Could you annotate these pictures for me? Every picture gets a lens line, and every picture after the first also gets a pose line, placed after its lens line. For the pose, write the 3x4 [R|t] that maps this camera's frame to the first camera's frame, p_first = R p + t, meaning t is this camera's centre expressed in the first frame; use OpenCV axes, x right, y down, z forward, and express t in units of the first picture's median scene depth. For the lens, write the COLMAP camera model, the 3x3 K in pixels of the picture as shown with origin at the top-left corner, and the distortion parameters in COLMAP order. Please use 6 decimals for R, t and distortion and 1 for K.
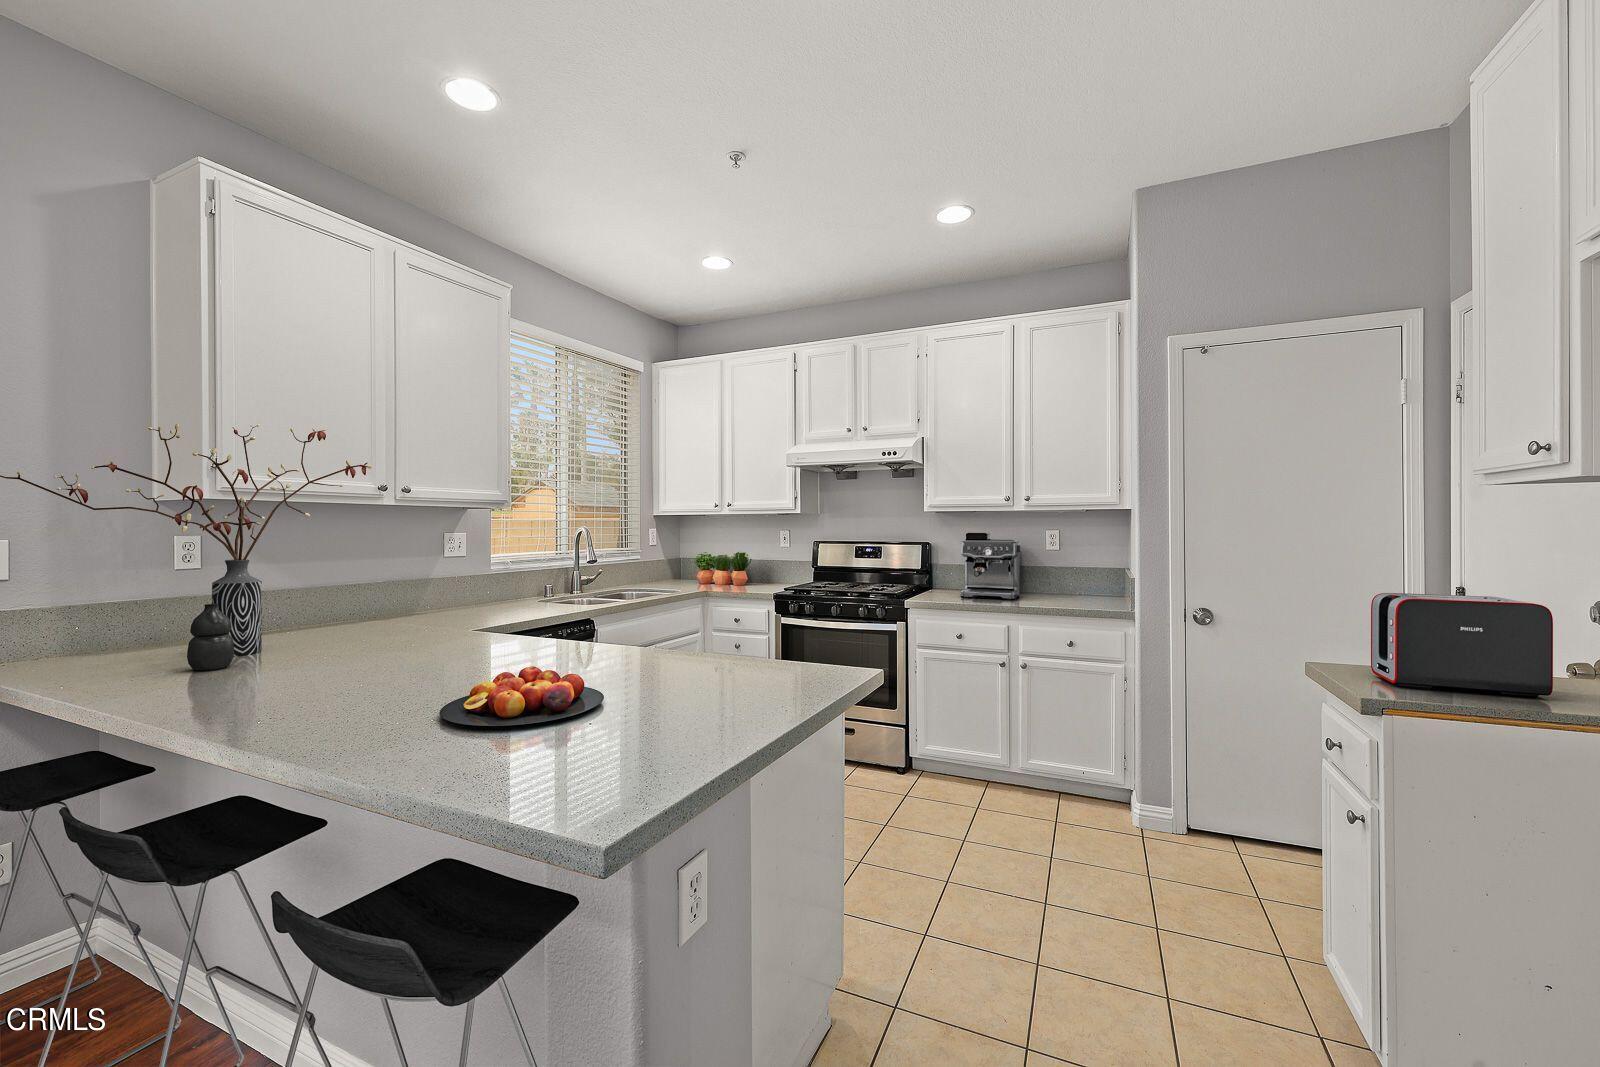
lens RADIAL K [[653.0, 0, 800.0], [0, 653.0, 533.5], [0, 0, 1]] dist [-0.001796, -0.000078]
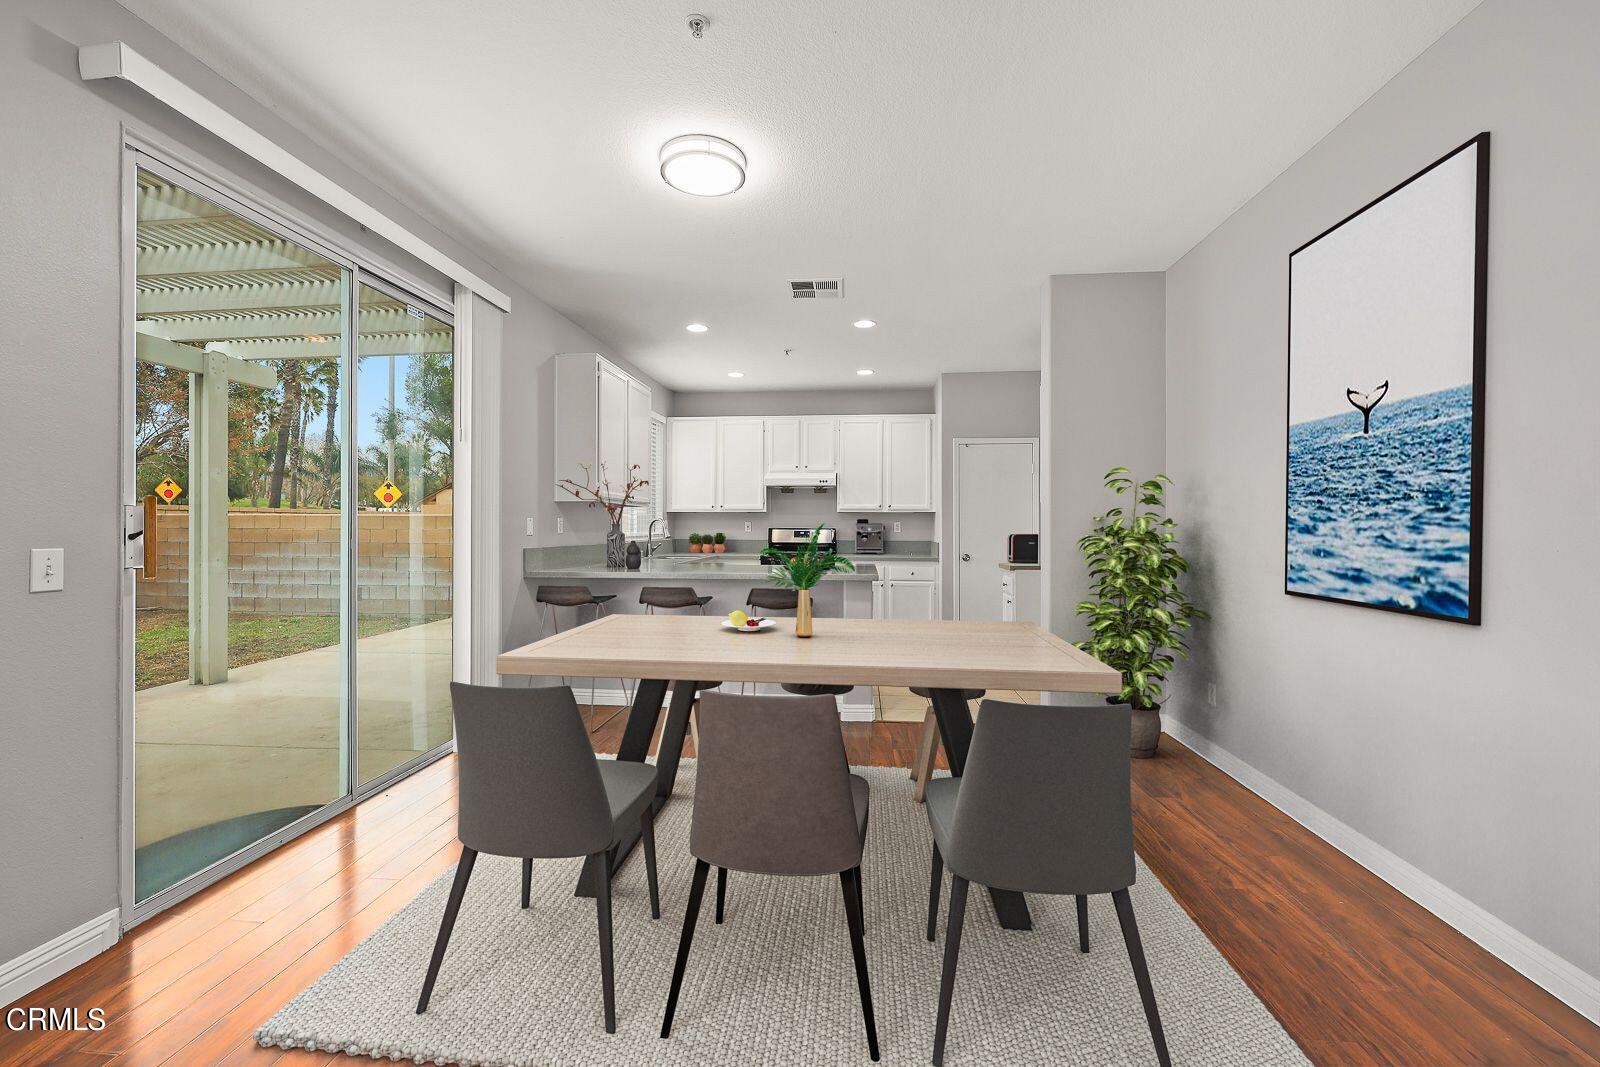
lens RADIAL K [[653.0, 0, 800.0], [0, 653.0, 533.5], [0, 0, 1]] dist [-0.001796, -0.000078]
pose [[0.946683, 0.006786, 0.322094, -0.504202], [-0.005118, 0.999969, -0.006026, 0.039493], [-0.322125, 0.004056, 0.946688, -0.737237]]
